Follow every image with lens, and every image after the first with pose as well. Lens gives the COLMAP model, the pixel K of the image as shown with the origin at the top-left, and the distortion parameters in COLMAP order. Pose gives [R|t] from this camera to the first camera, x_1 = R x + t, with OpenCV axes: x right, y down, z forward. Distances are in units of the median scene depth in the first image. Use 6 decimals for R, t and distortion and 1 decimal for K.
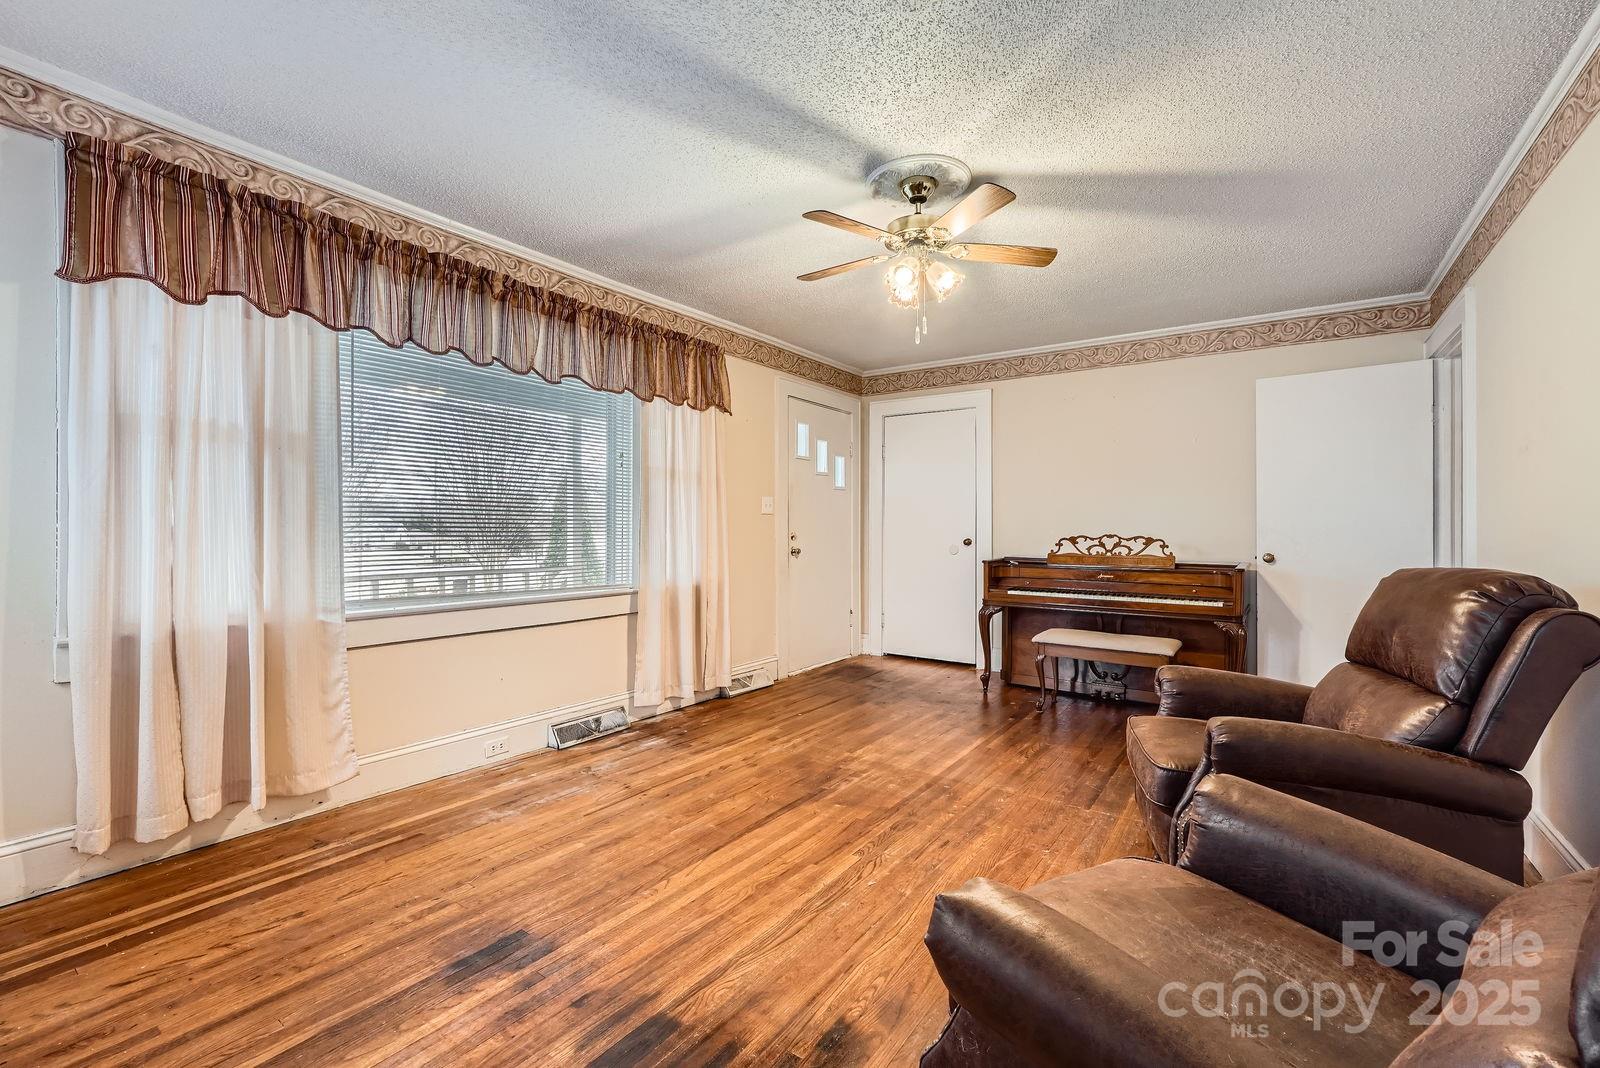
lens RADIAL K [[683.3, 0, 794.7], [0, 683.3, 524.1], [0, 0, 1]] dist [-0.014680, 0.006122]
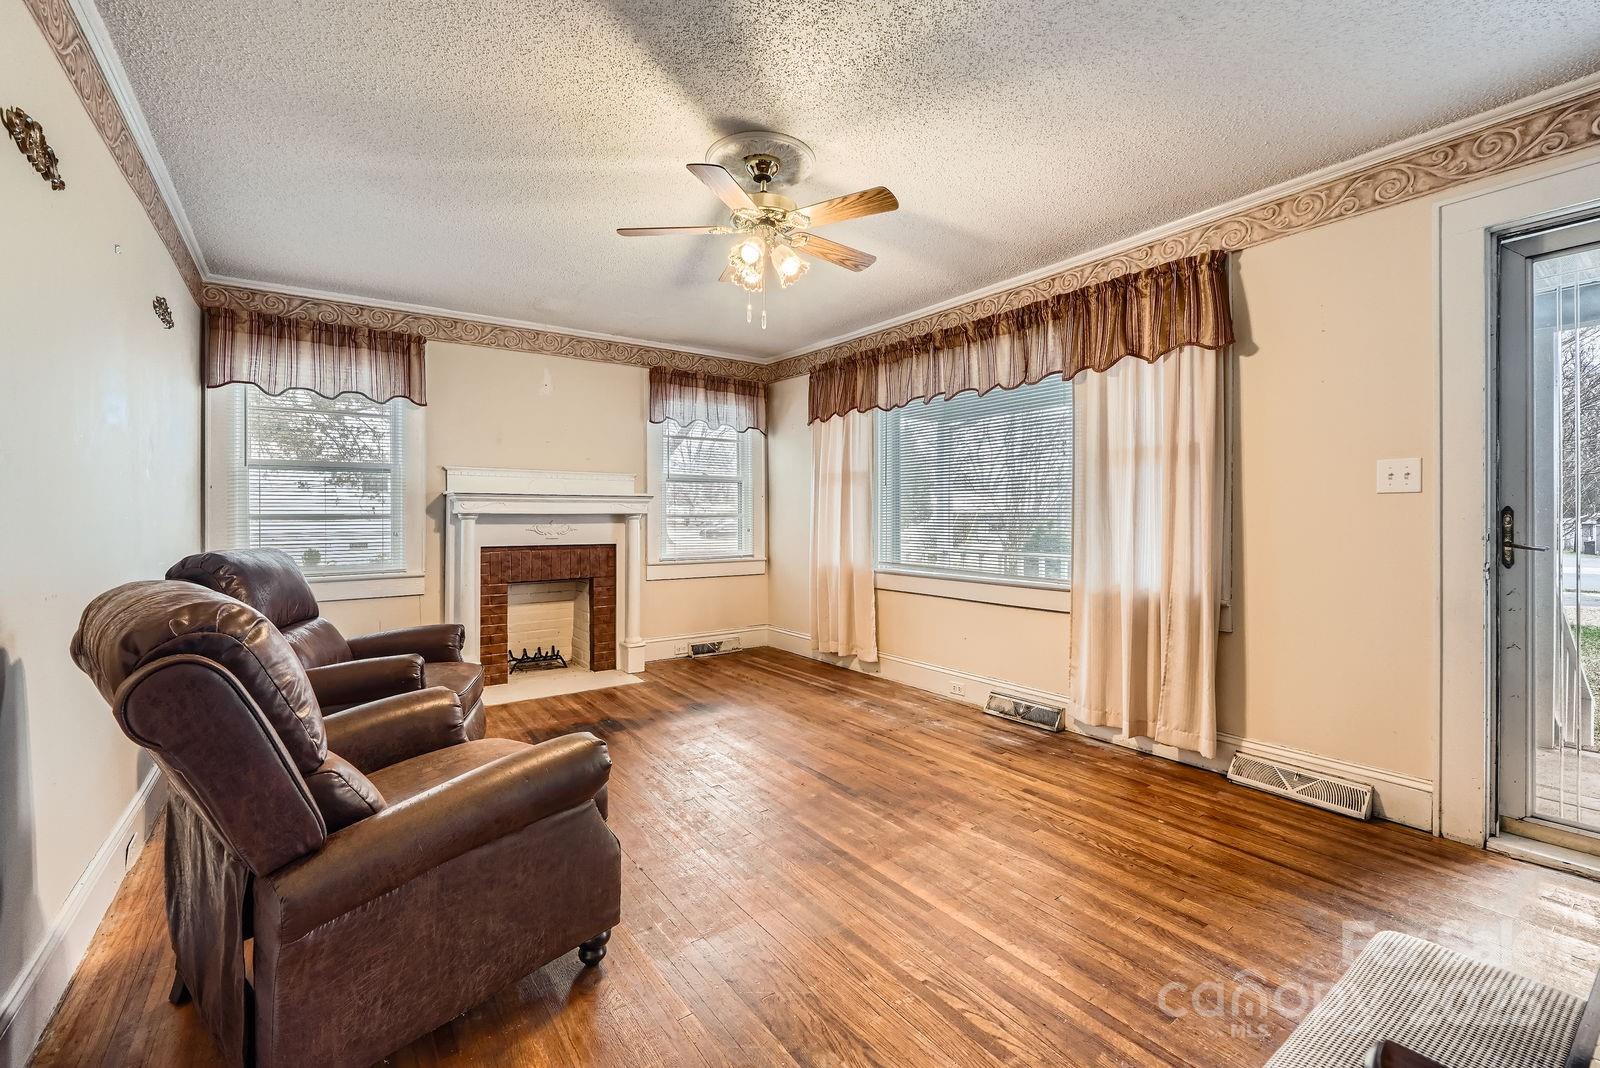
lens RADIAL K [[675.3, 0, 804.2], [0, 675.3, 522.1], [0, 0, 1]] dist [-0.028609, -0.000235]
pose [[-0.321053, 0.000235, -0.947061, 0.864641], [0.004114, 0.999991, -0.001147, 0.009304], [0.947052, -0.004264, -0.321051, 1.123933]]
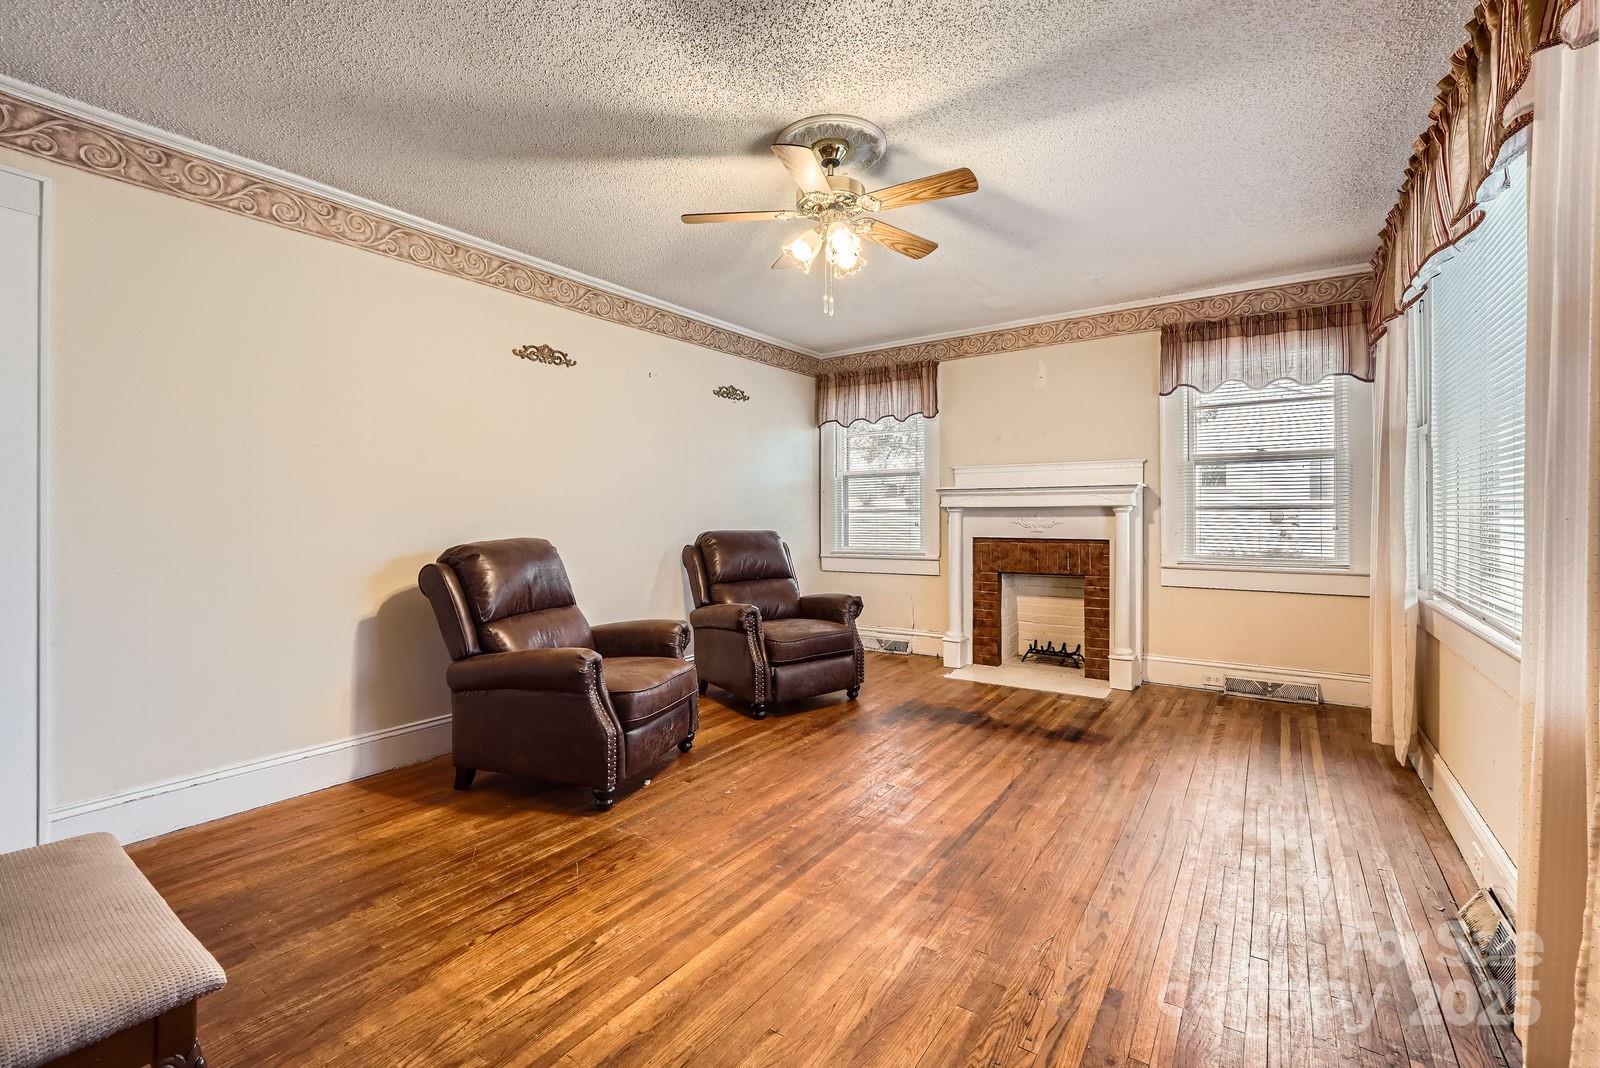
lens RADIAL K [[683.3, 0, 794.7], [0, 683.3, 524.1], [0, 0, 1]] dist [-0.014680, 0.006122]
pose [[-0.999985, -0.001020, -0.005358, 0.195368], [-0.001079, 0.999940, 0.010932, 0.008547], [0.005347, 0.010937, -0.999926, 1.601783]]
